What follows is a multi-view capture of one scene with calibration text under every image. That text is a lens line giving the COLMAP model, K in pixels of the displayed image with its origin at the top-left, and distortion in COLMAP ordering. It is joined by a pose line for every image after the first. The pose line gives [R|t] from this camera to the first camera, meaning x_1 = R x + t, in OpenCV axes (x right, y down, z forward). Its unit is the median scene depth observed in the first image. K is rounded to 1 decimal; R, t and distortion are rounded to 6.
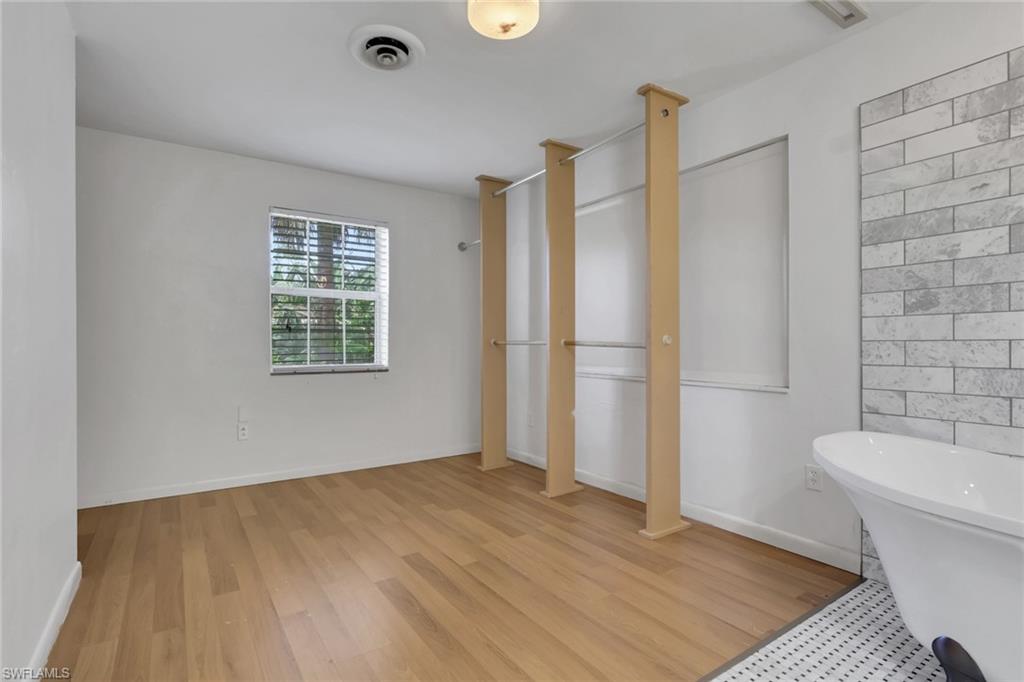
lens RADIAL K [[494.6, 0, 504.3], [0, 494.6, 343.4], [0, 0, 1]] dist [-0.002138, 0.000590]
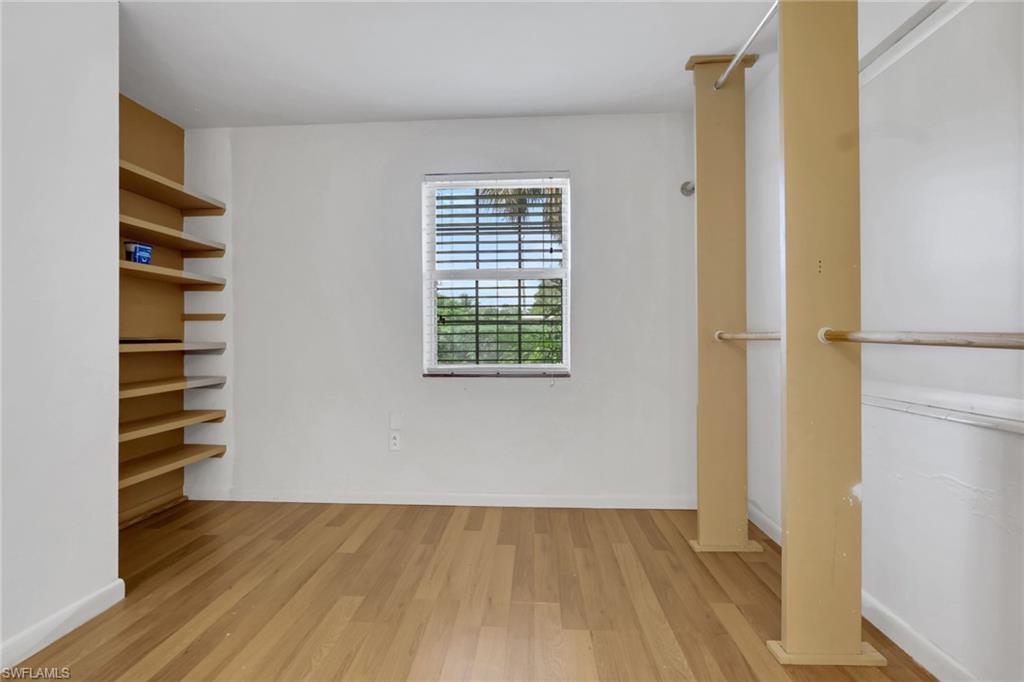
lens RADIAL K [[494.6, 0, 518.0], [0, 494.6, 339.4], [0, 0, 1]] dist [-0.002138, 0.000590]
pose [[0.799809, 0.000039, -0.600254, 0.161029], [-0.000554, 1.000000, -0.000673, 0.002545], [0.600254, 0.000871, 0.799809, 0.440051]]
